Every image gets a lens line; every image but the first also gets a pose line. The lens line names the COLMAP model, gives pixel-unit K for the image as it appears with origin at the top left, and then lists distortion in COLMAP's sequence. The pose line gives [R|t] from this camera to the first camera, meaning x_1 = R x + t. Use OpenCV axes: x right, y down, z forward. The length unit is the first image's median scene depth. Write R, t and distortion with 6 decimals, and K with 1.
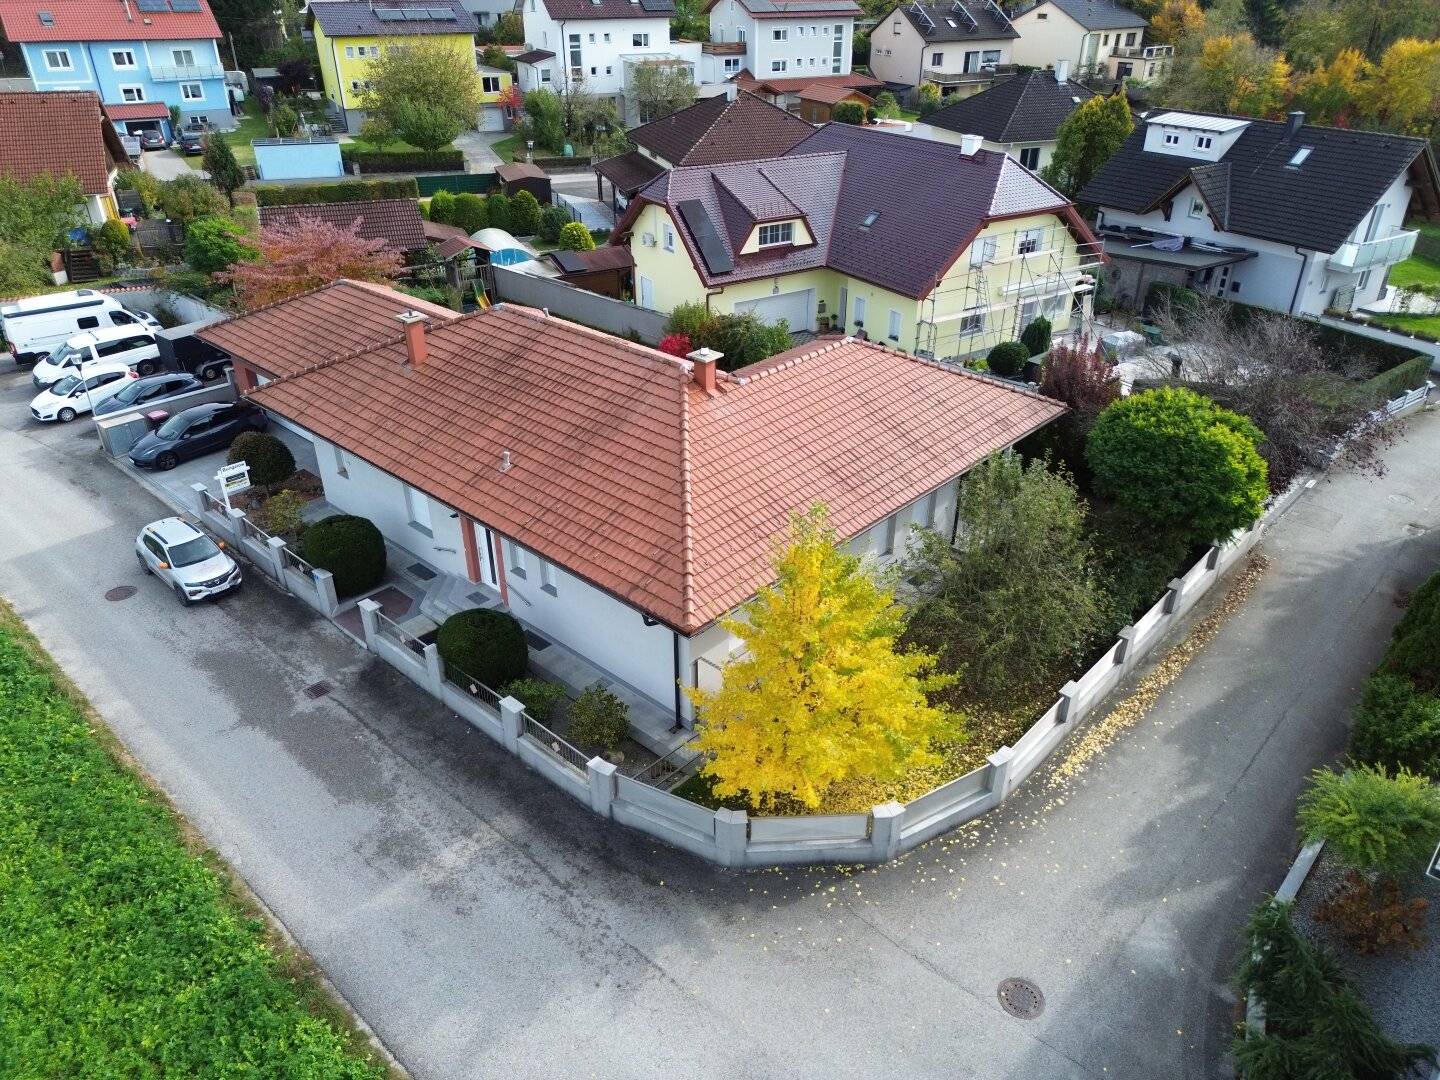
lens RADIAL K [[1013.8, 0, 722.5], [0, 1013.8, 540.3], [0, 0, 1]] dist [0.048406, -0.022753]
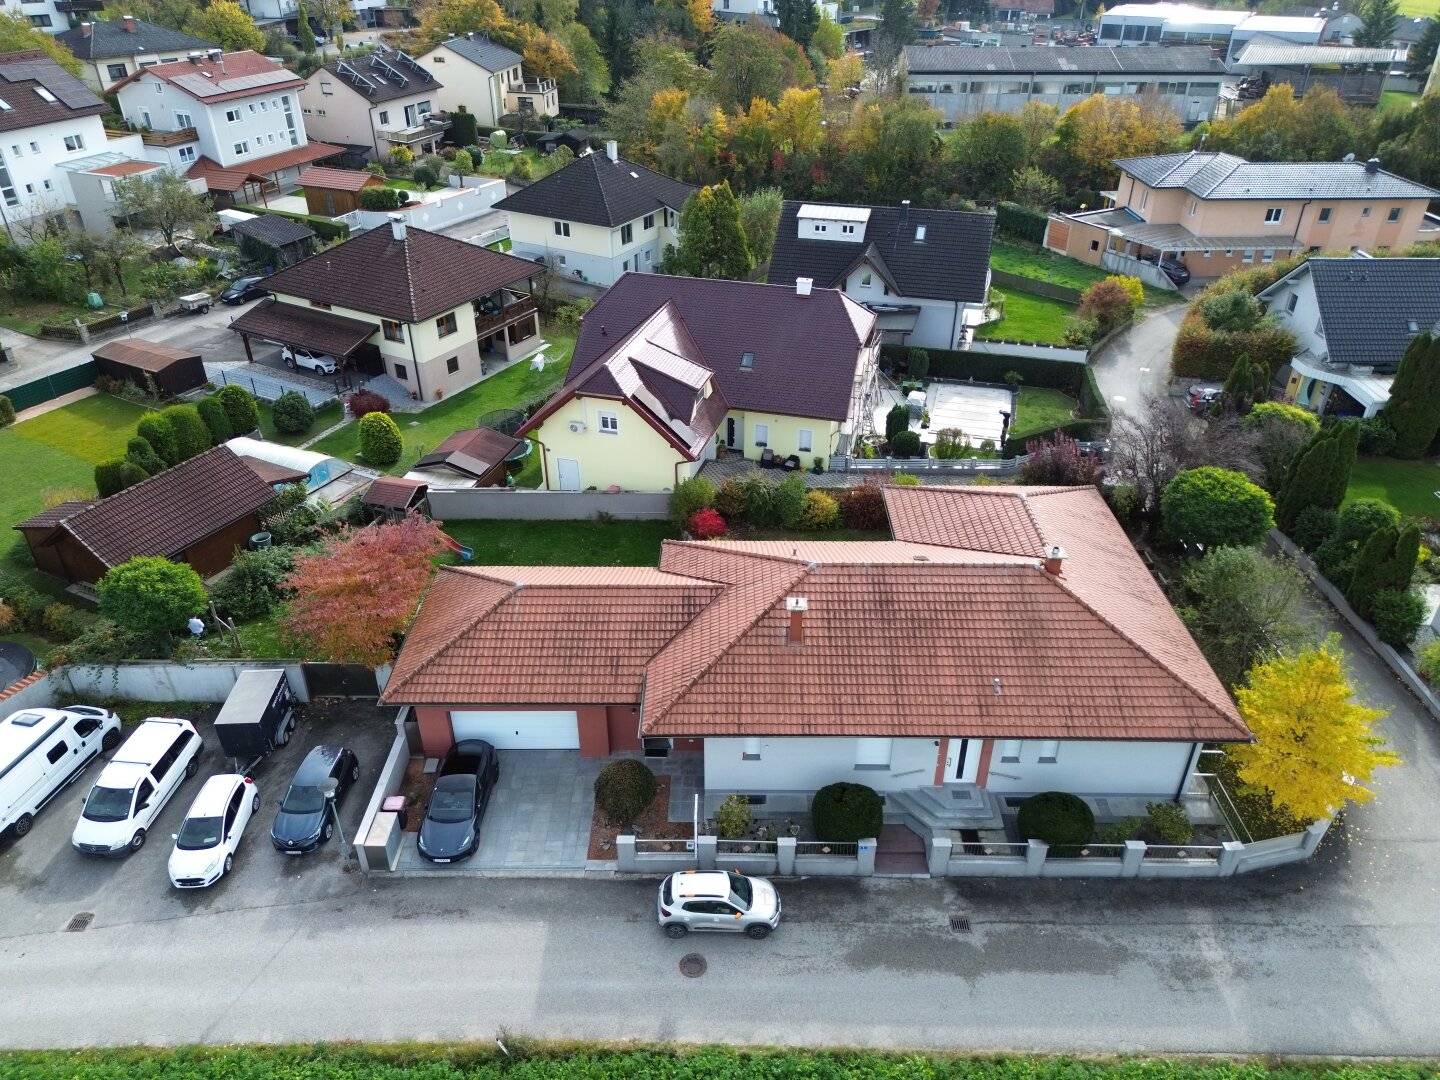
lens RADIAL K [[1013.8, 0, 723.3], [0, 1013.8, 539.7], [0, 0, 1]] dist [0.048406, -0.022753]
pose [[0.739775, -0.356137, 0.570876, -0.305667], [0.330866, 0.931317, 0.152239, -0.151039], [-0.585885, 0.076261, 0.806798, 0.037893]]
